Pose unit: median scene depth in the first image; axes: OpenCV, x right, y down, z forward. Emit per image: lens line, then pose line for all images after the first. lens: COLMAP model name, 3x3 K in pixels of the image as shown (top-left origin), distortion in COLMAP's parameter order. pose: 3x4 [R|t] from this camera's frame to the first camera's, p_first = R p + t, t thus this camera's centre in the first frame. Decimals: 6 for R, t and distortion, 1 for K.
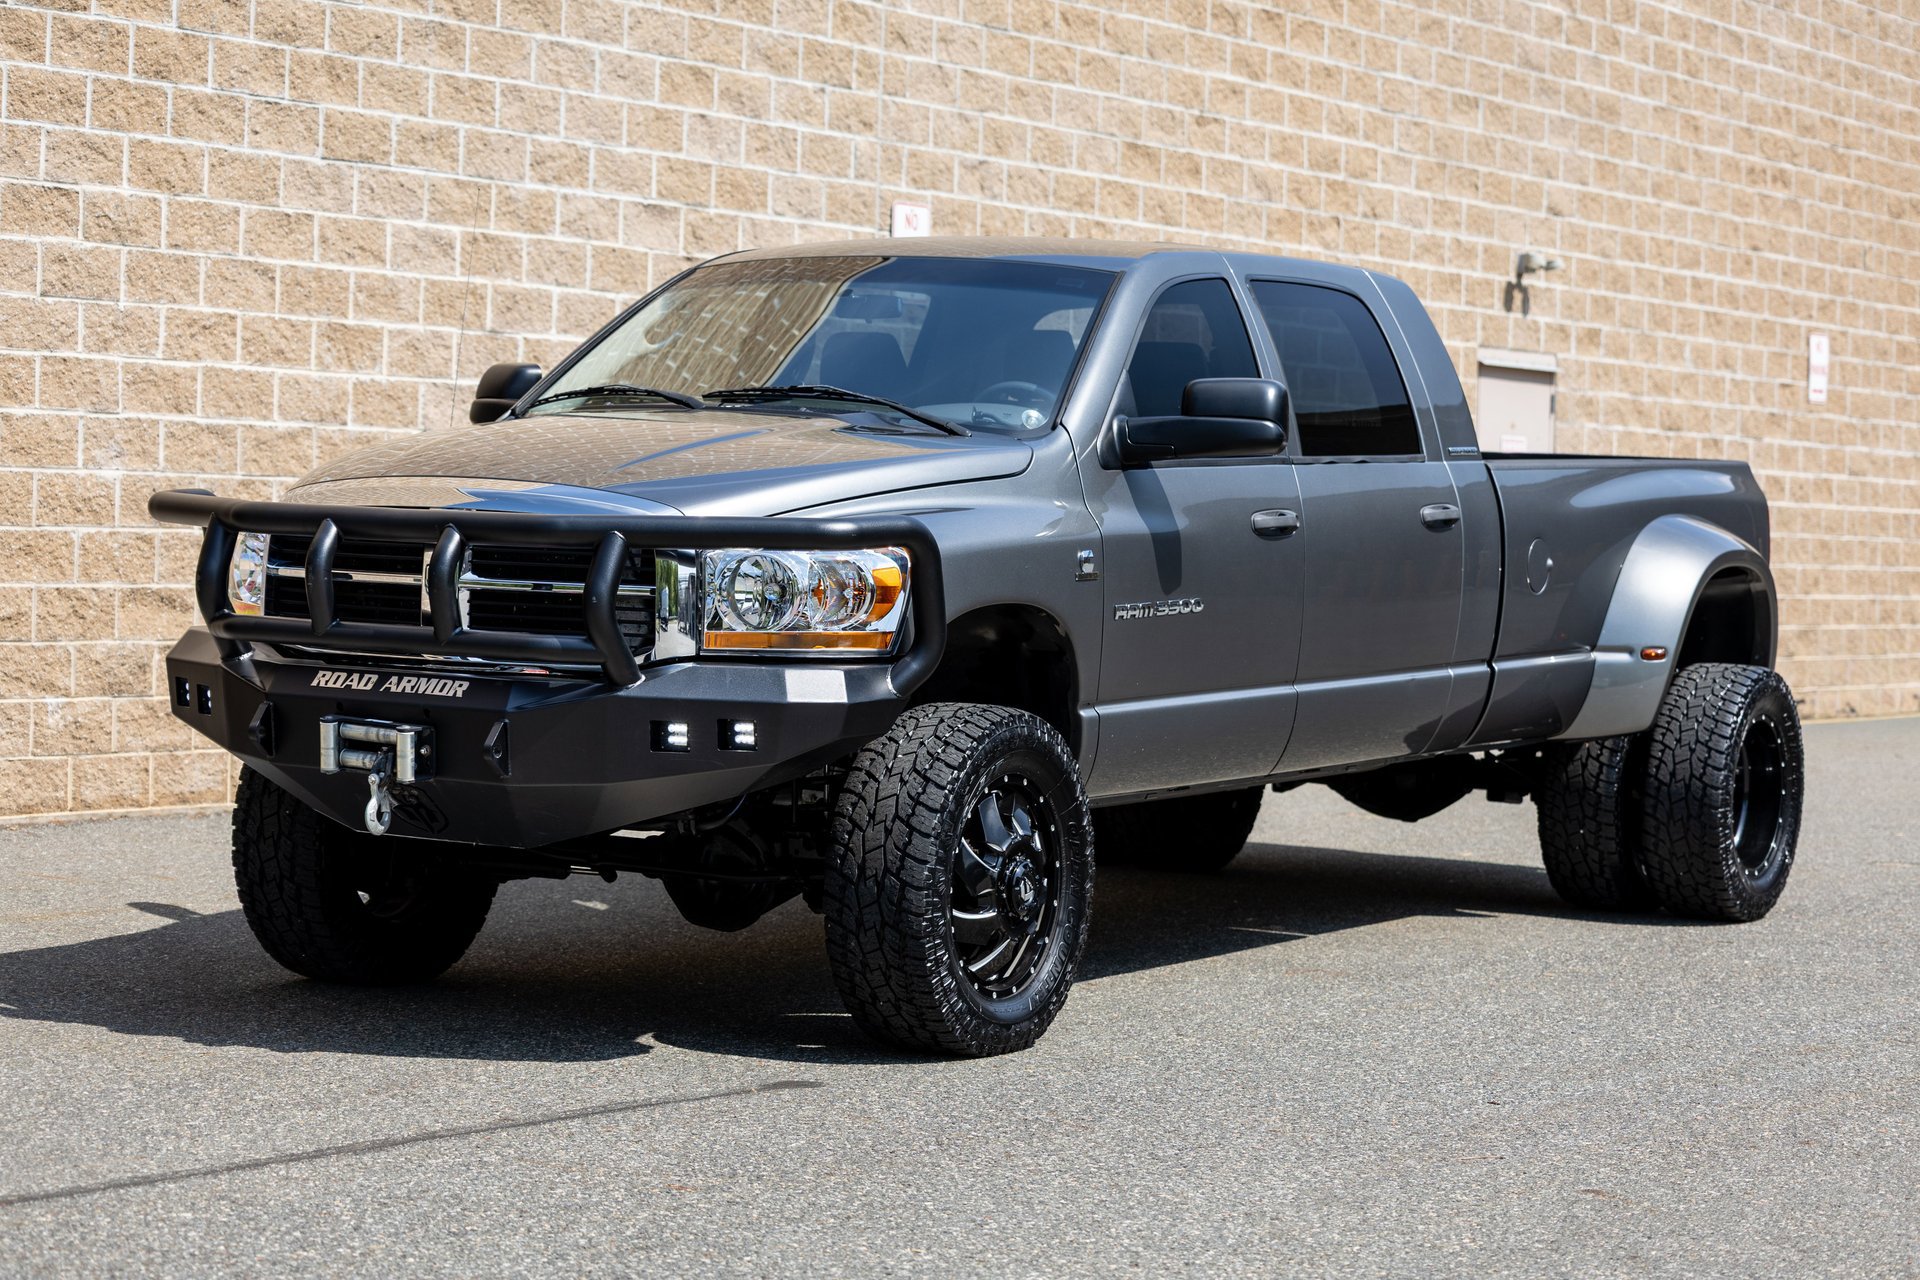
lens RADIAL K [[4195.4, 0, 1012.2], [0, 4195.4, 586.6], [0, 0, 1]] dist [-0.197006, 0.000000]
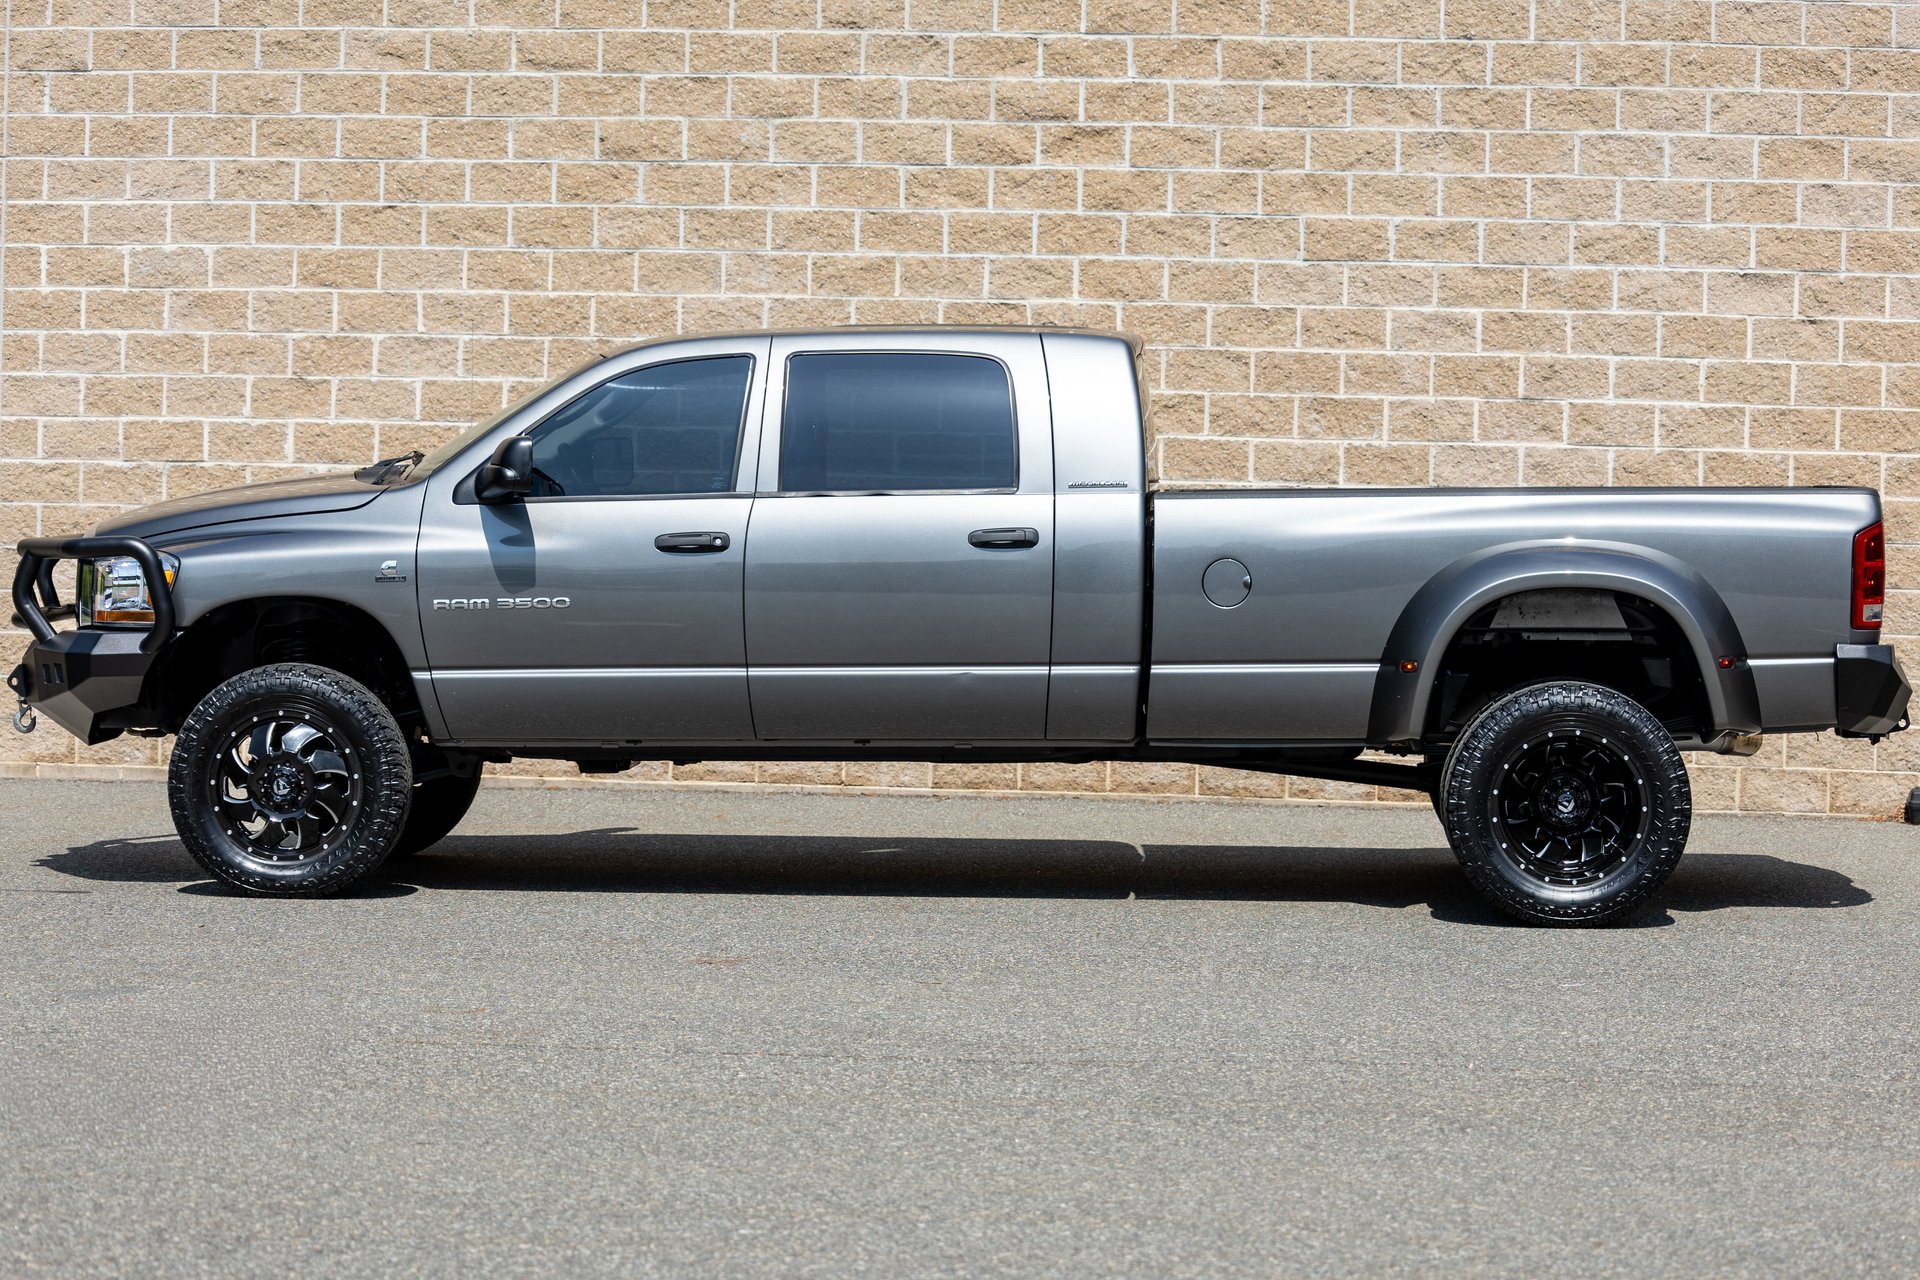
lens RADIAL K [[4412.2, 0, 1072.5], [0, 4412.2, 764.5], [0, 0, 1]] dist [-0.192379, 0.000000]
pose [[0.470013, 0.028430, -0.882201, 0.893838], [-0.020854, 0.999560, 0.021102, 0.015712], [0.882413, 0.008479, 0.470399, 0.341964]]
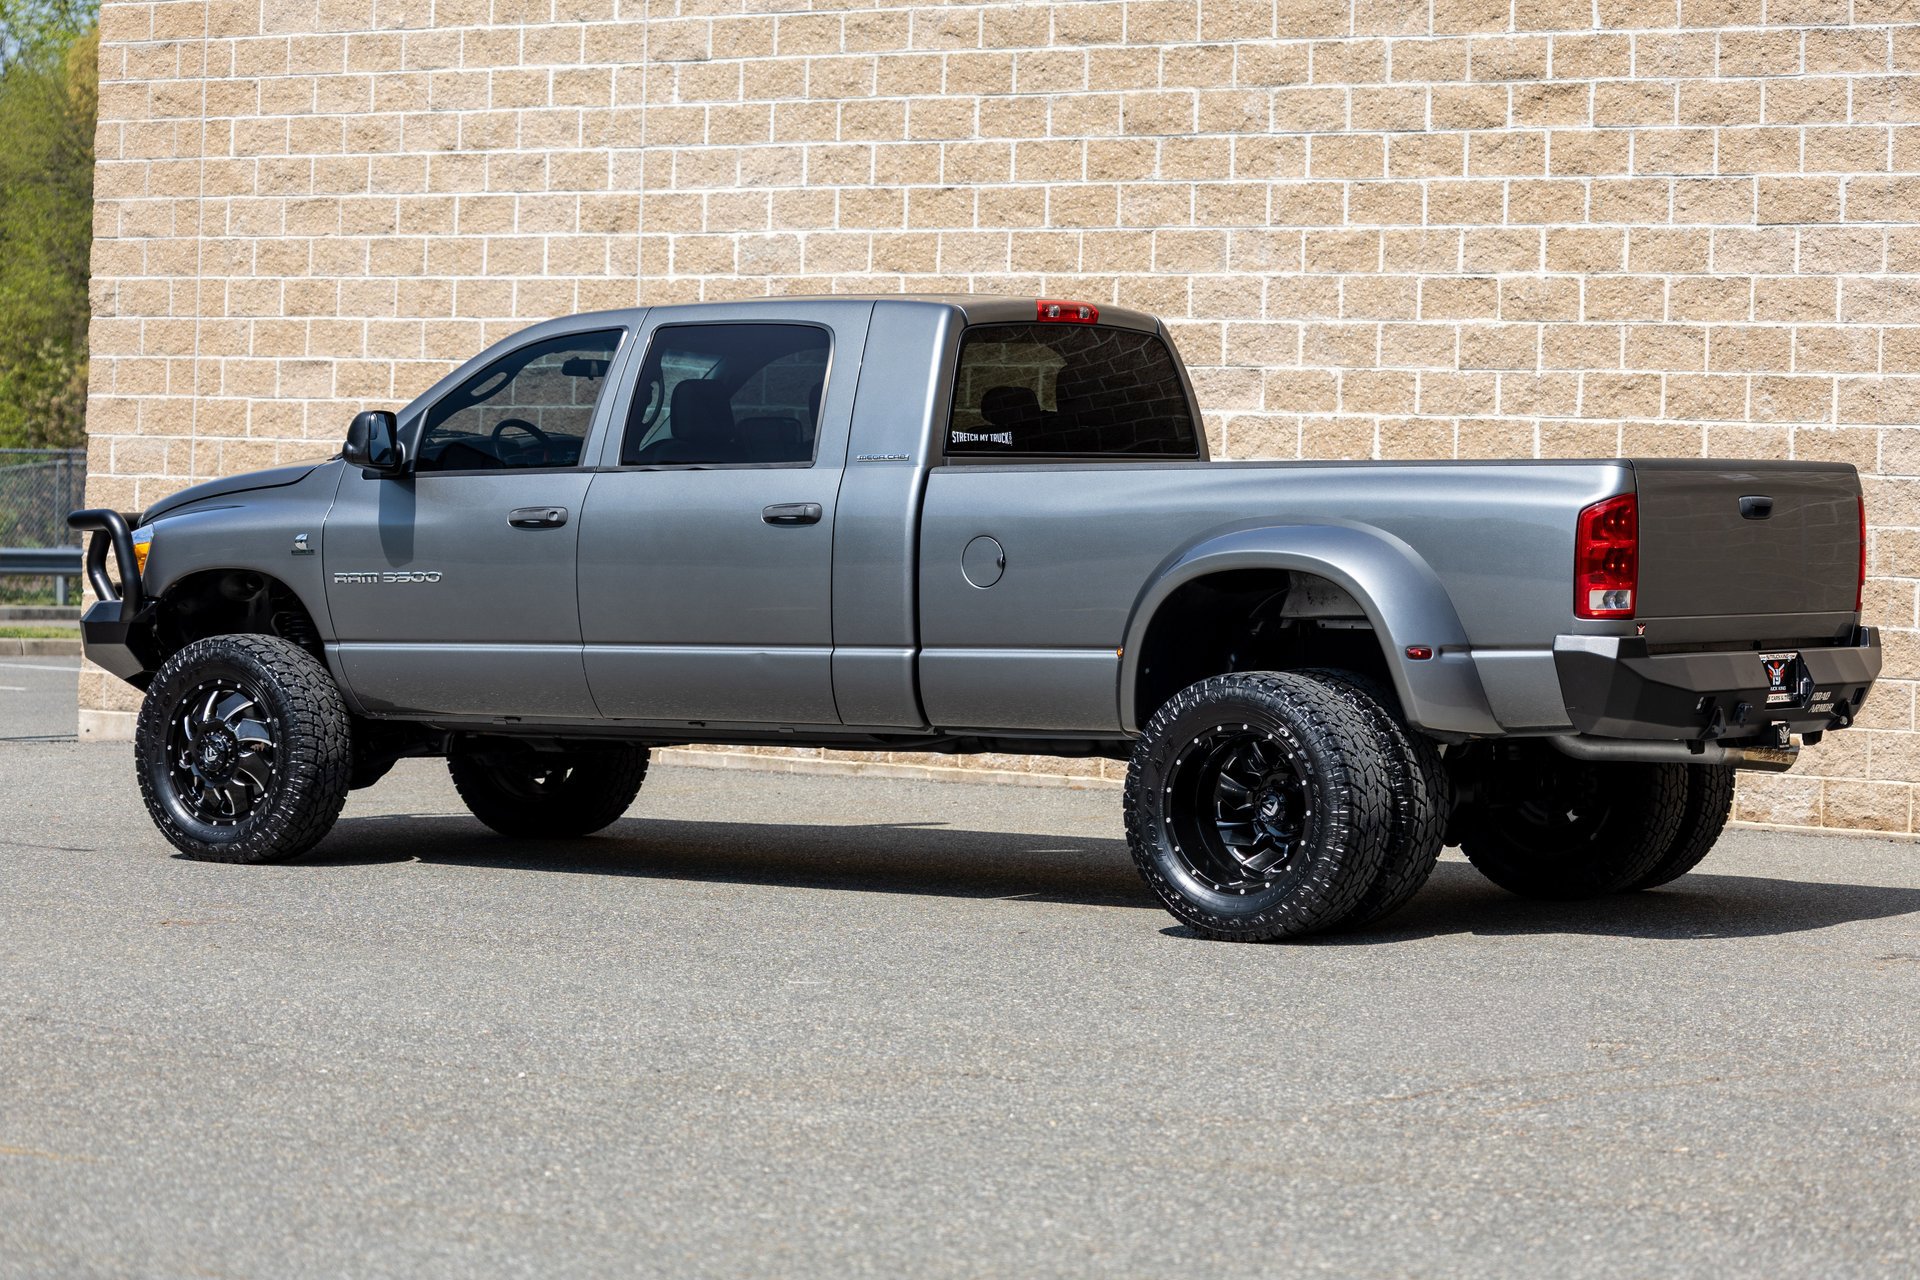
lens RADIAL K [[5463.4, 0, 1014.2], [0, 5463.4, 823.0], [0, 0, 1]] dist [-0.220549, 0.000000]
pose [[-0.074423, 0.031620, -0.996725, 1.216687], [-0.040749, 0.998566, 0.034721, 0.010269], [0.996394, 0.043200, -0.073028, 0.894396]]
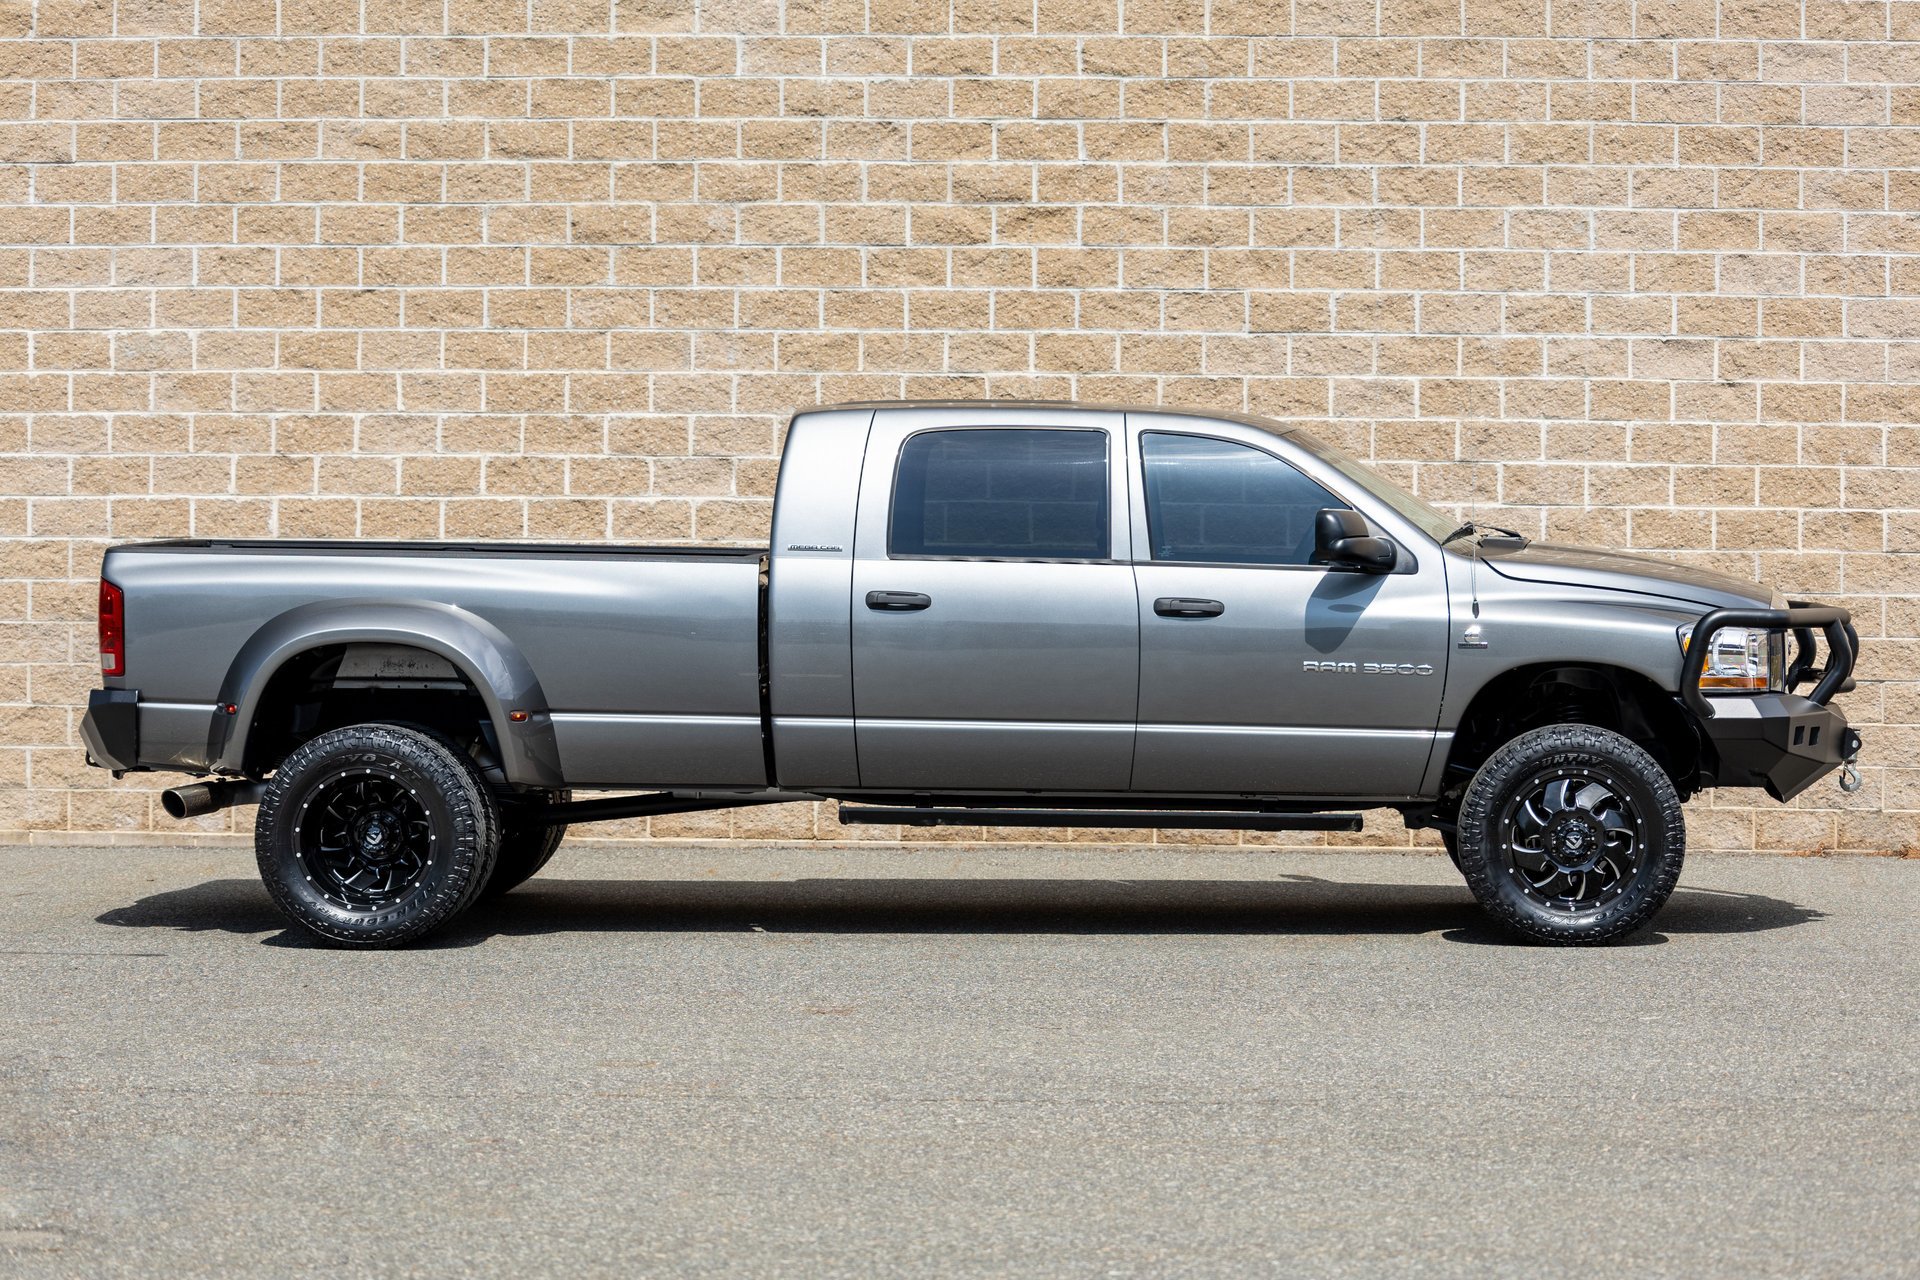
lens RADIAL K [[4650.2, 0, 952.8], [0, 4650.2, 774.6], [0, 0, 1]] dist [-0.217527, 0.000000]
pose [[0.500091, 0.008645, -0.865929, 0.972654], [-0.005289, 0.999962, 0.006929, 0.020363], [0.865956, 0.001115, 0.500118, 0.219953]]
